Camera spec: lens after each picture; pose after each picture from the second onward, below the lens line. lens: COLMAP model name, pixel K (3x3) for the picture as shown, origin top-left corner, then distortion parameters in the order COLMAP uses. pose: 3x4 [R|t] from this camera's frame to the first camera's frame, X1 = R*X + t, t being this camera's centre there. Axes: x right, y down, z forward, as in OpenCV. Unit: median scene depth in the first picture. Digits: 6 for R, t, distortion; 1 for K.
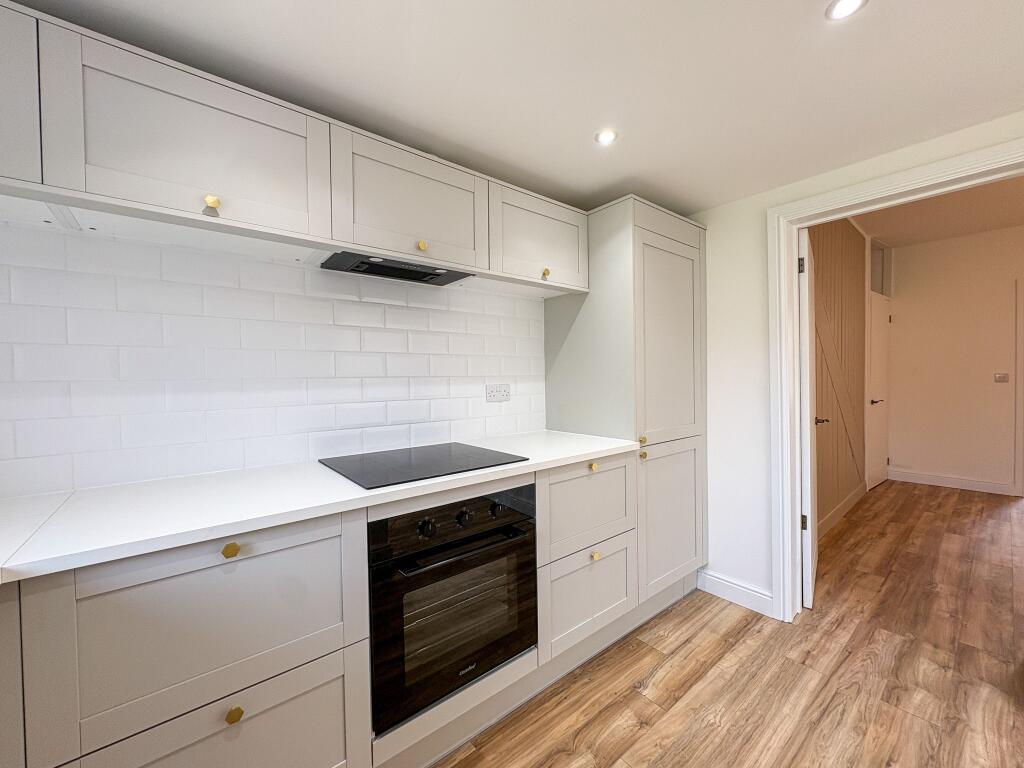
lens RADIAL K [[408.7, 0, 512.0], [0, 408.7, 384.0], [0, 0, 1]] dist [0.000595, 0.000083]
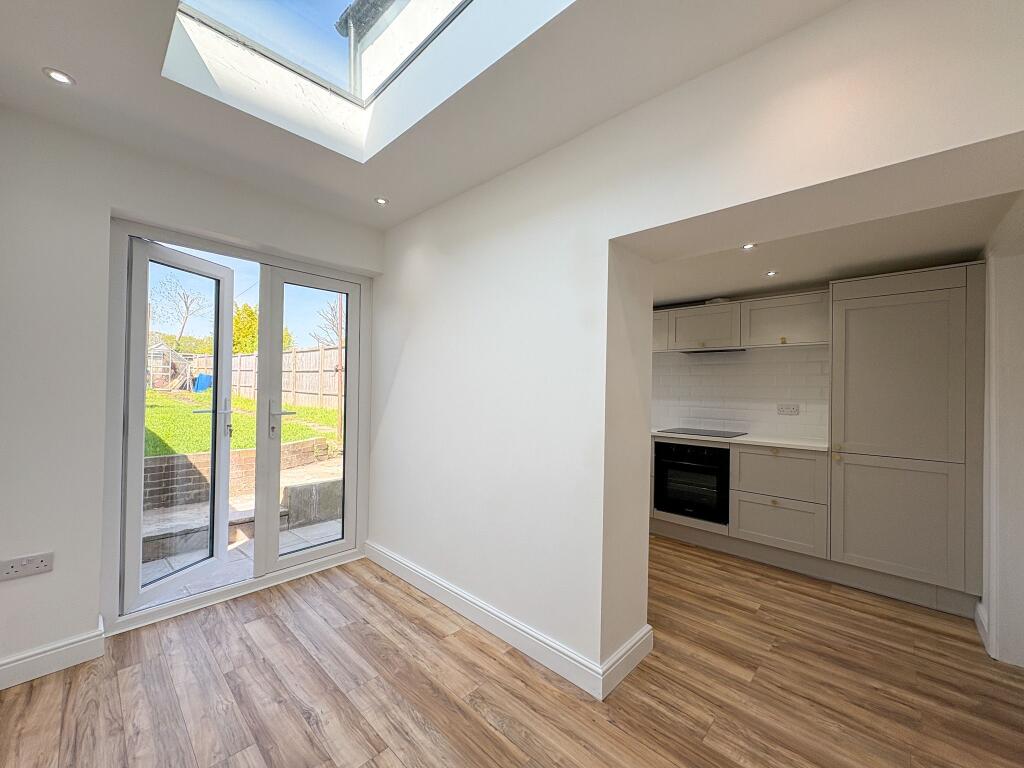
lens RADIAL K [[408.7, 0, 512.0], [0, 408.7, 384.0], [0, 0, 1]] dist [0.000595, 0.000083]
pose [[0.128658, 0.003469, -0.991683, 1.873508], [-0.033718, 0.999431, -0.000879, -0.052429], [0.991116, 0.033550, 0.128702, -0.386956]]
